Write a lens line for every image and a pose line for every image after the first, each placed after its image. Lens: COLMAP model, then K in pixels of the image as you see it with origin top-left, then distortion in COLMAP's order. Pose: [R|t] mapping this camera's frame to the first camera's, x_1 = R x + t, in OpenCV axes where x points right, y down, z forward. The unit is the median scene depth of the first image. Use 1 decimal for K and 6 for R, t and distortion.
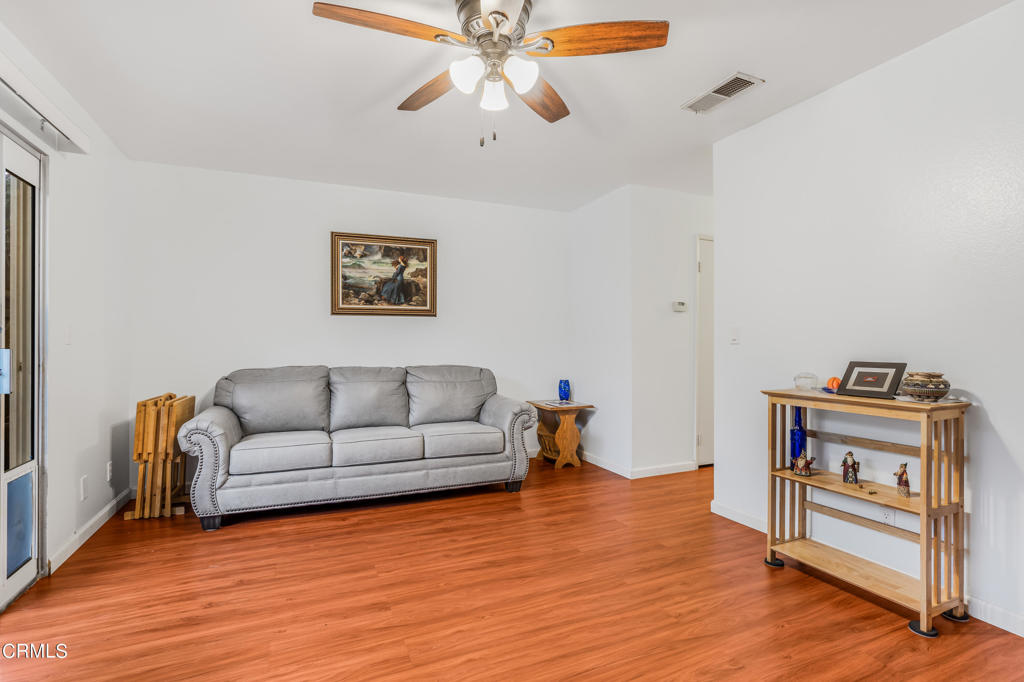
lens RADIAL K [[494.7, 0, 512.0], [0, 494.7, 341.0], [0, 0, 1]] dist [-0.001072, -0.000186]
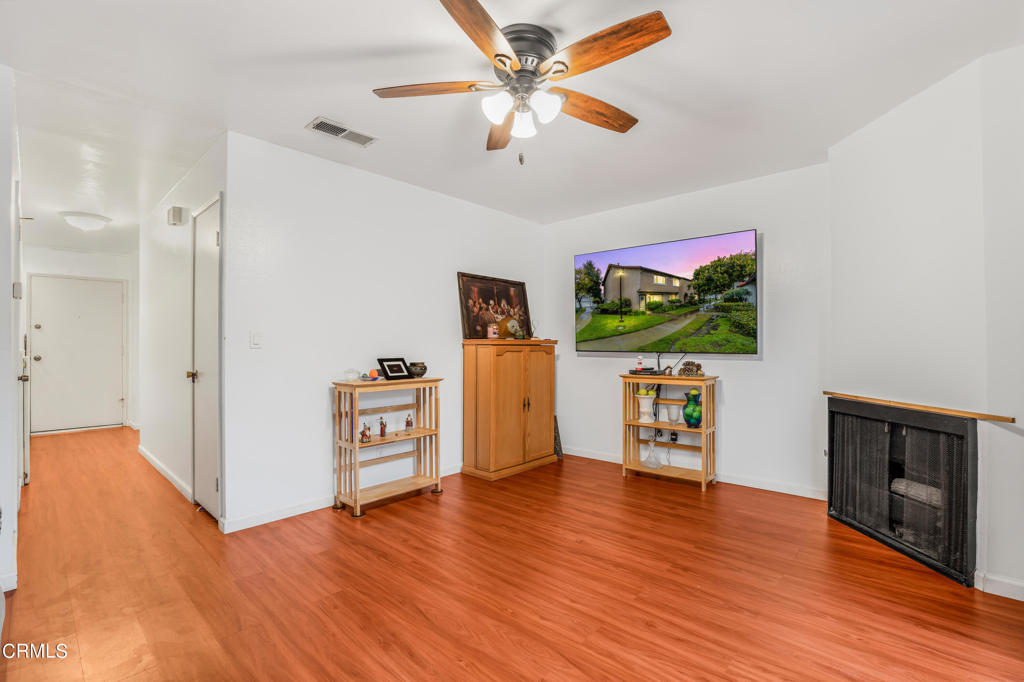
lens RADIAL K [[470.7, 0, 512.0], [0, 470.7, 341.0], [0, 0, 1]] dist [-0.026267, 0.000231]
pose [[-0.394110, 0.014595, 0.918947, -0.898849], [0.007002, 0.999893, -0.012878, 0.008972], [-0.919036, 0.001359, -0.394170, 1.303077]]
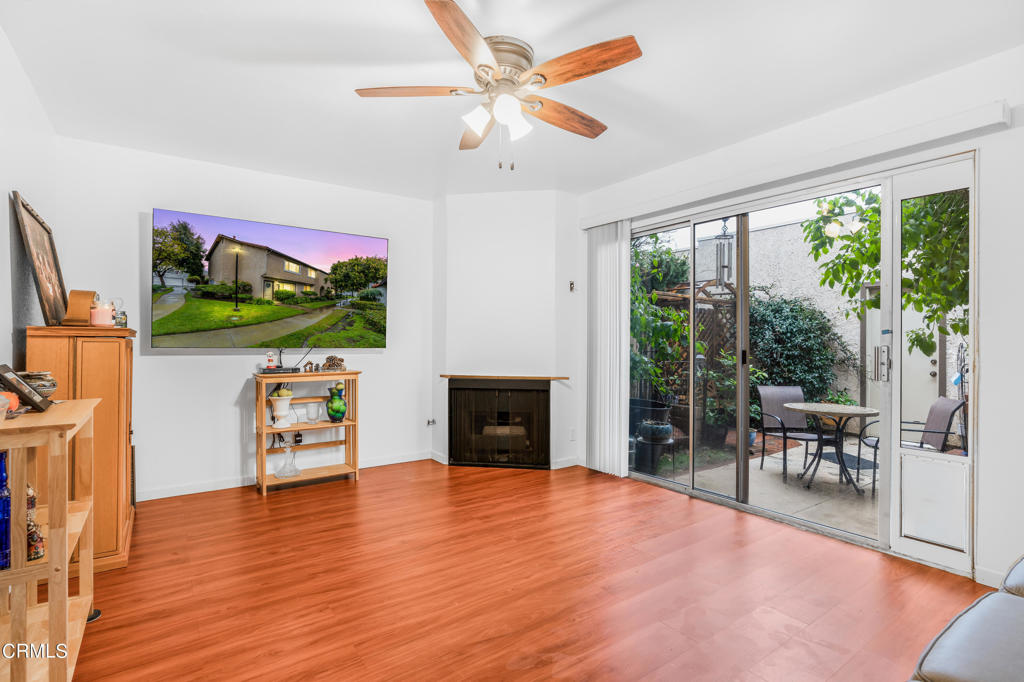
lens RADIAL K [[506.5, 0, 515.7], [0, 506.5, 358.3], [0, 0, 1]] dist [0.001200, 0.000307]
pose [[-0.979618, 0.009948, -0.200621, 0.146065], [0.002502, 0.999300, 0.037337, 0.005110], [0.200852, 0.036074, -0.978957, 1.962538]]
